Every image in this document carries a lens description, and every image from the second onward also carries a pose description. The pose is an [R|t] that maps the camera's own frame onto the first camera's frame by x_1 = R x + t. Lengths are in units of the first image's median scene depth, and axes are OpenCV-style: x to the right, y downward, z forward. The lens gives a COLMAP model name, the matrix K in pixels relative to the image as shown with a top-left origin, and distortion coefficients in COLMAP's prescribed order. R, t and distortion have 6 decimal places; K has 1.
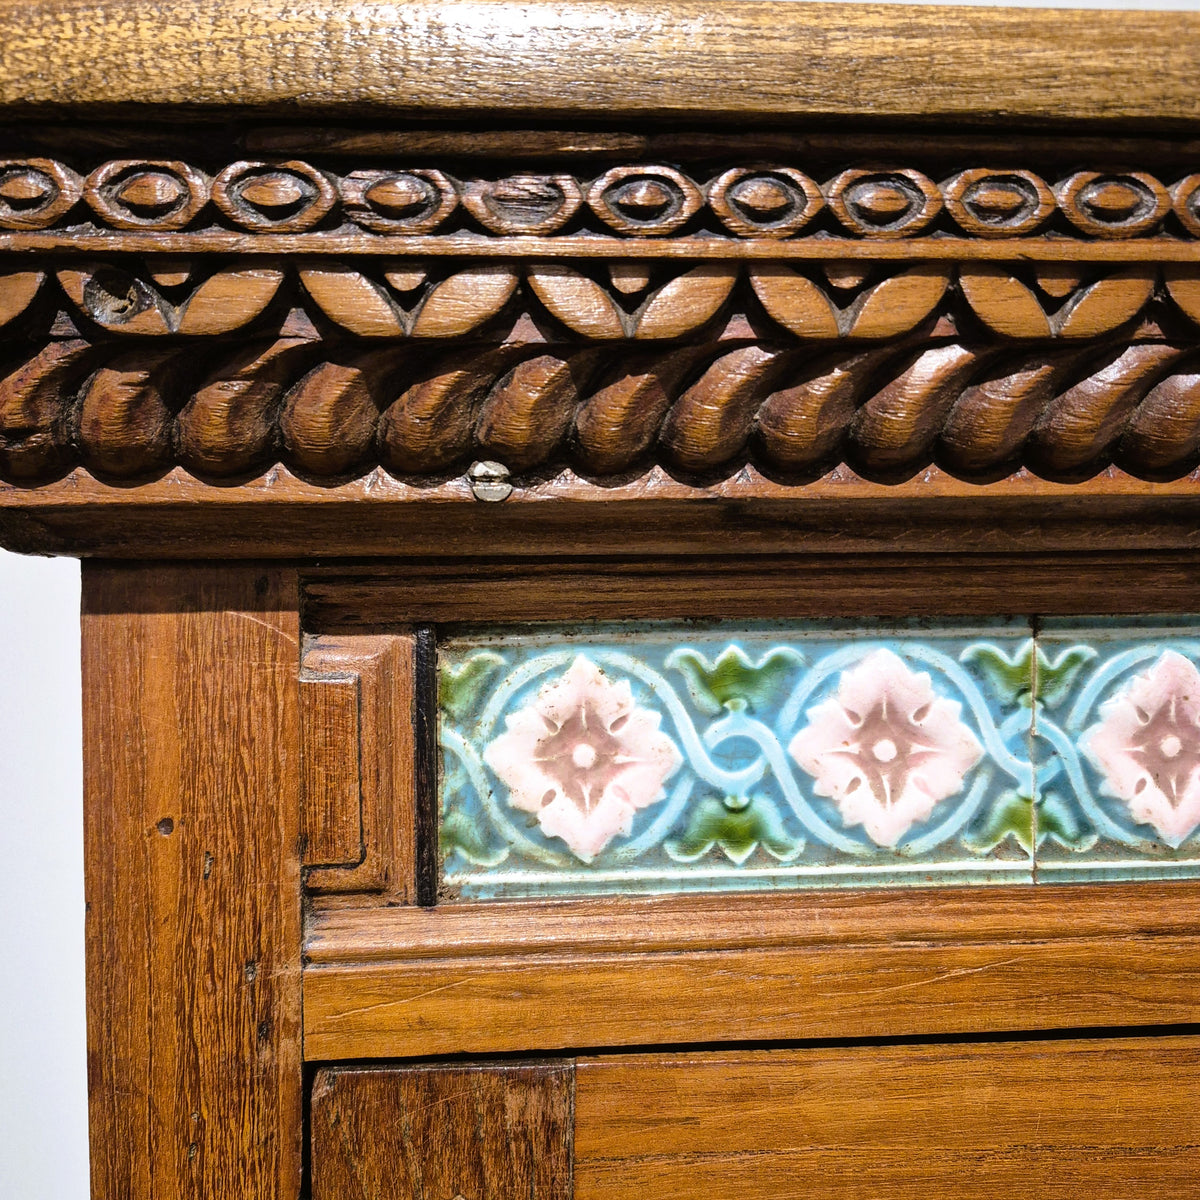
lens RADIAL K [[1085.8, 0, 600.8], [0, 1085.8, 586.6], [0, 0, 1]] dist [0.099124, -0.183379]
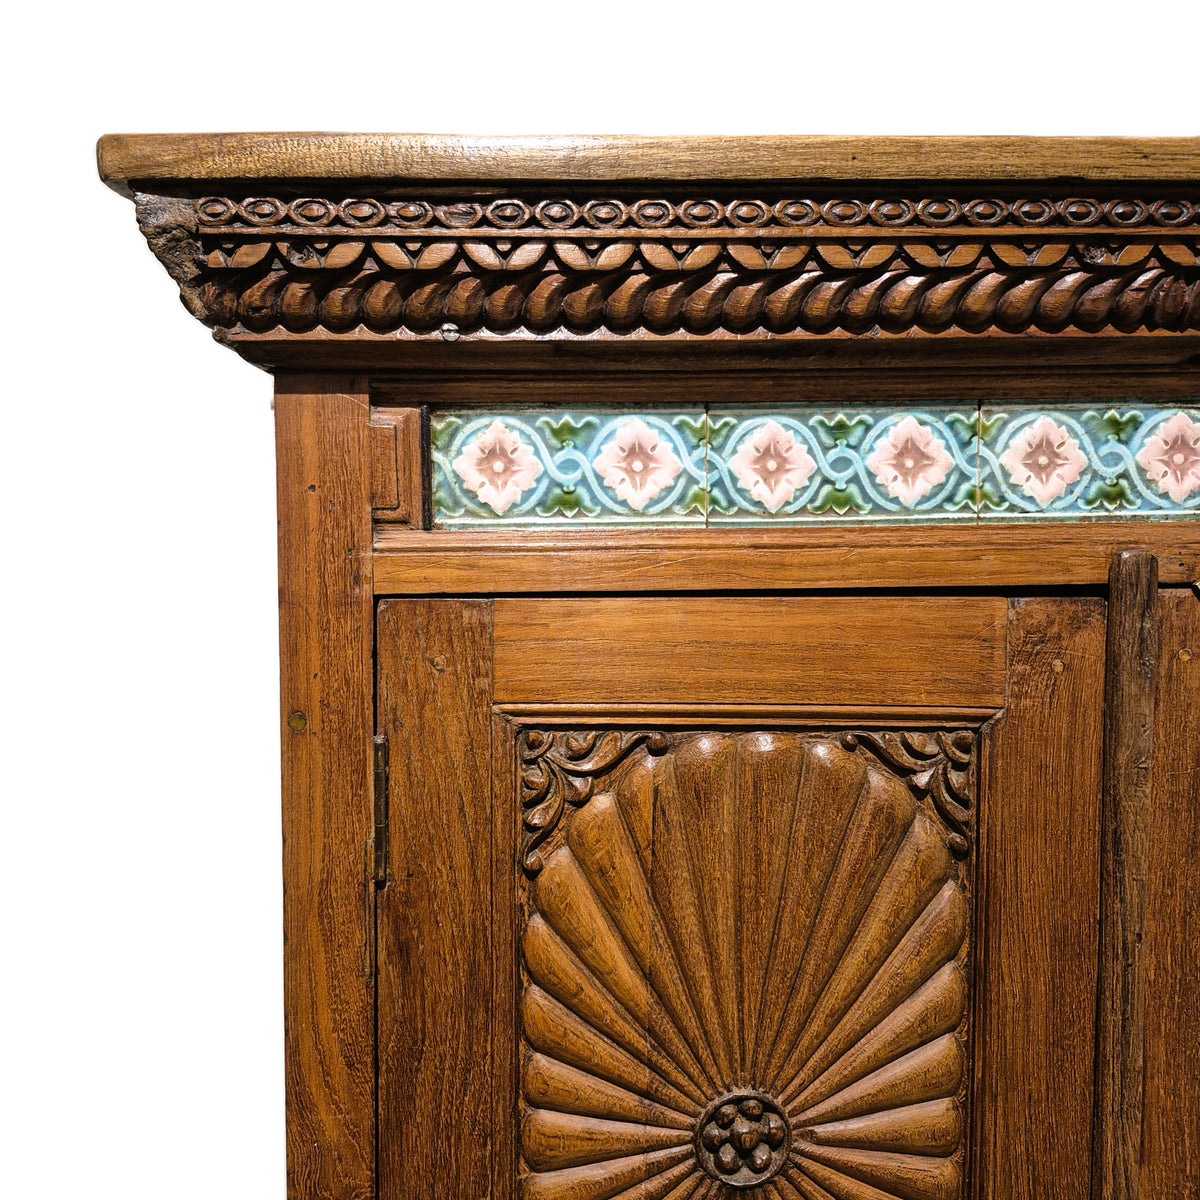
lens RADIAL K [[1128.5, 0, 611.2], [0, 1128.5, 599.5], [0, 0, 1]] dist [0.132777, -0.236759]
pose [[0.999835, 0.001397, -0.018086, 0.267125], [-0.000729, 0.999321, 0.036840, 0.357106], [0.018125, -0.036821, 0.999157, -1.352387]]
